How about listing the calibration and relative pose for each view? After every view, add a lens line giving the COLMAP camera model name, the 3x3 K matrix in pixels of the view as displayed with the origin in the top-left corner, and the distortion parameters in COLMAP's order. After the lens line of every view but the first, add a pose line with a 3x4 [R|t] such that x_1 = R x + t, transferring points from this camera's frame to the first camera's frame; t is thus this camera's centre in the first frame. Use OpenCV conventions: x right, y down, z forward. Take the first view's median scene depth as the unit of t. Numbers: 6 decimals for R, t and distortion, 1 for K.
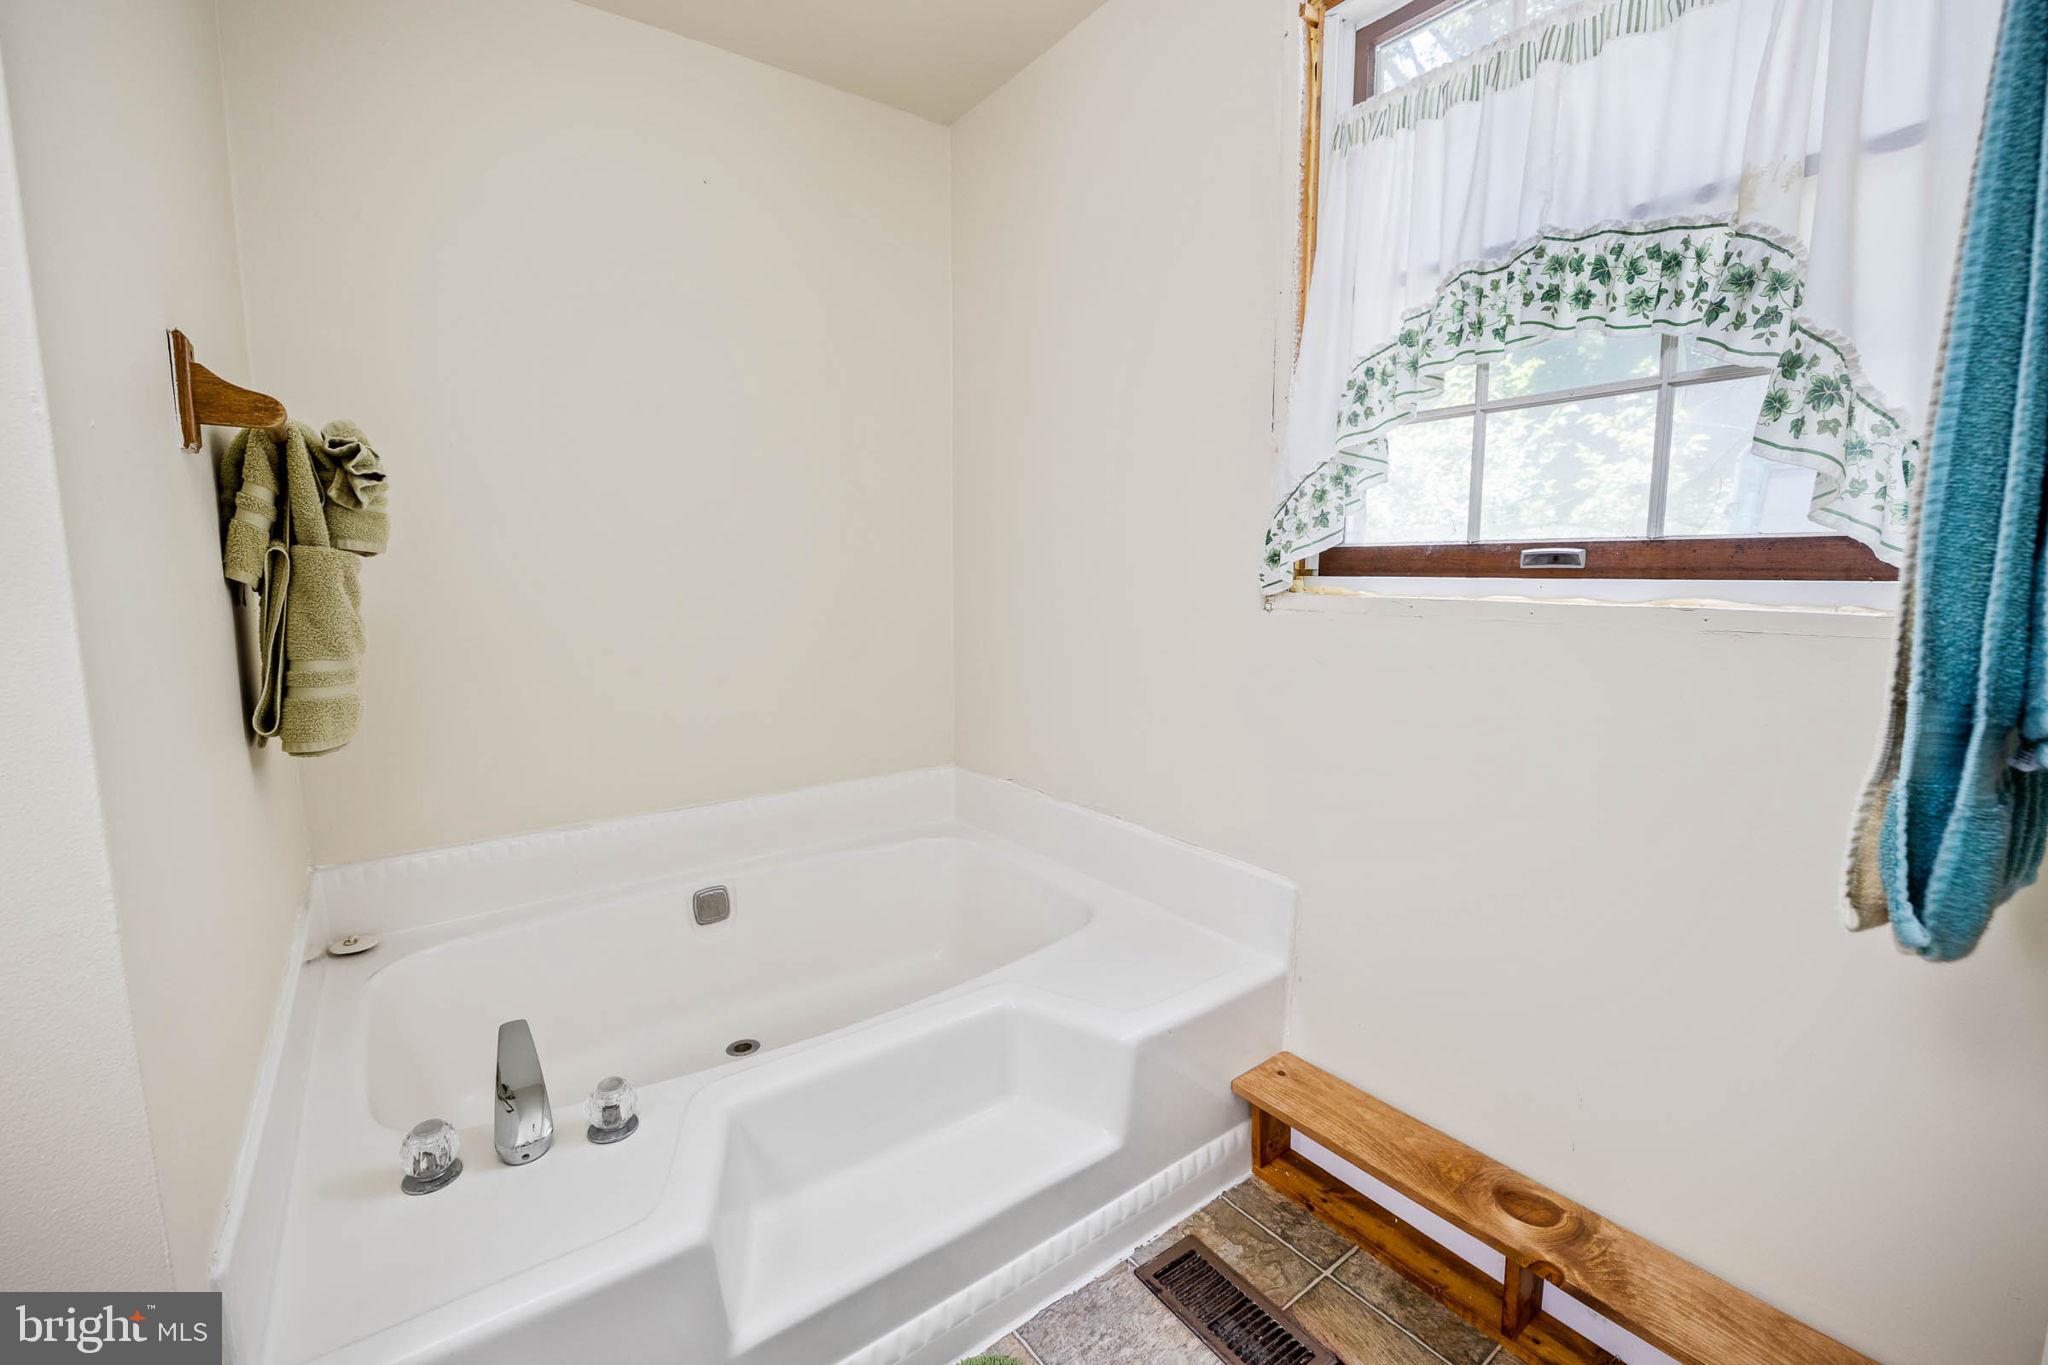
lens RADIAL K [[866.7, 0, 1019.0], [0, 866.7, 669.8], [0, 0, 1]] dist [-0.016978, 0.000301]
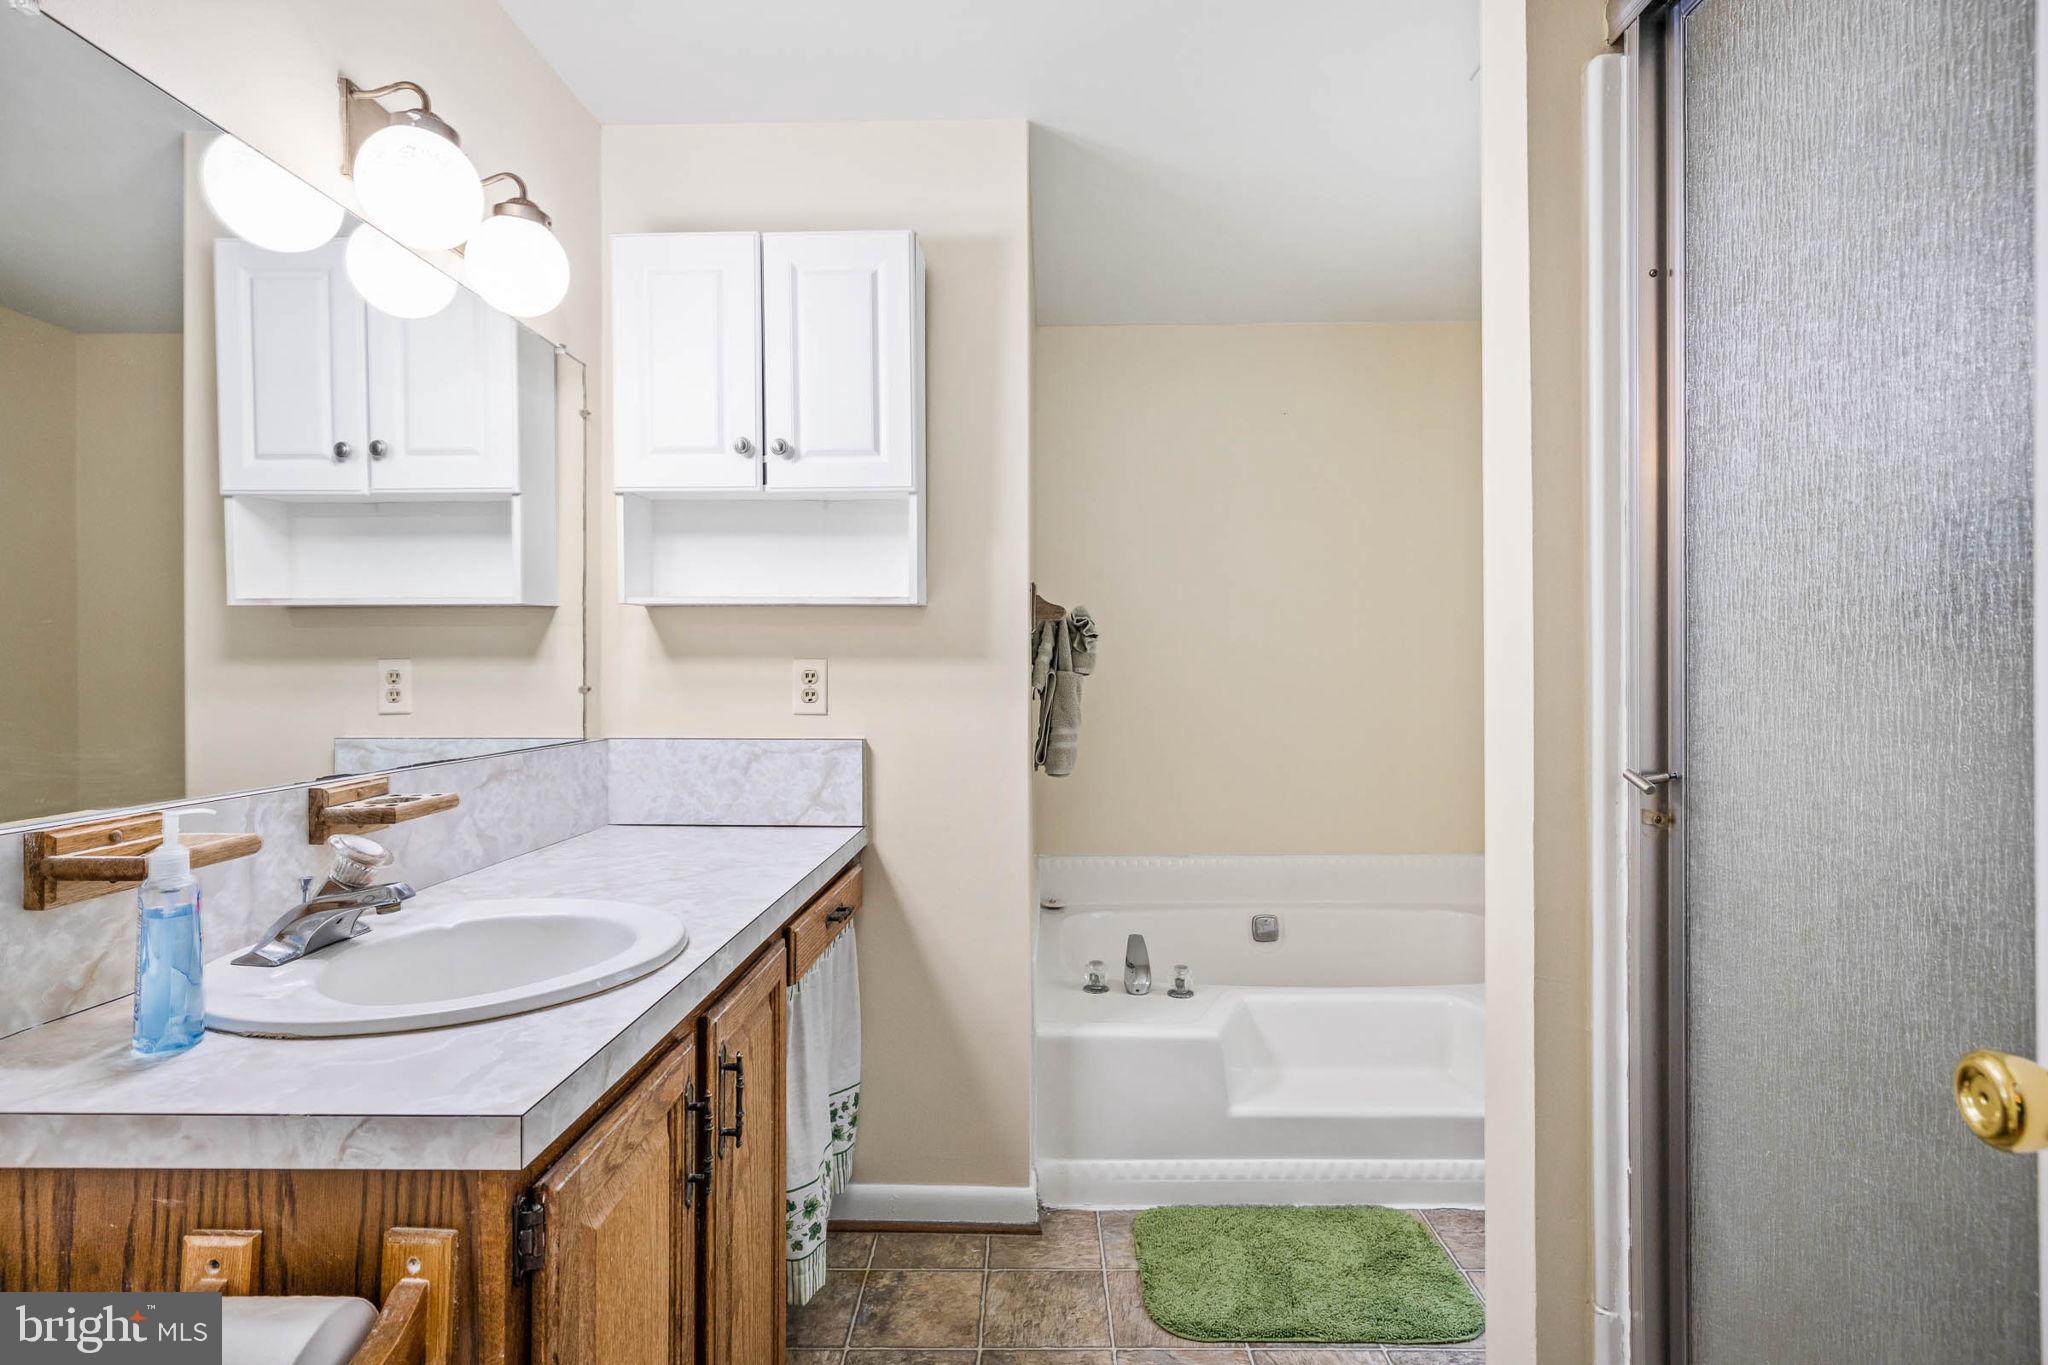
lens RADIAL K [[866.7, 0, 1019.0], [0, 866.7, 669.8], [0, 0, 1]] dist [-0.016978, 0.000301]
pose [[0.775517, 0.000751, -0.631326, 0.372885], [-0.078125, 0.992427, -0.094788, 0.053595], [0.626474, 0.122832, 0.769703, -0.631922]]
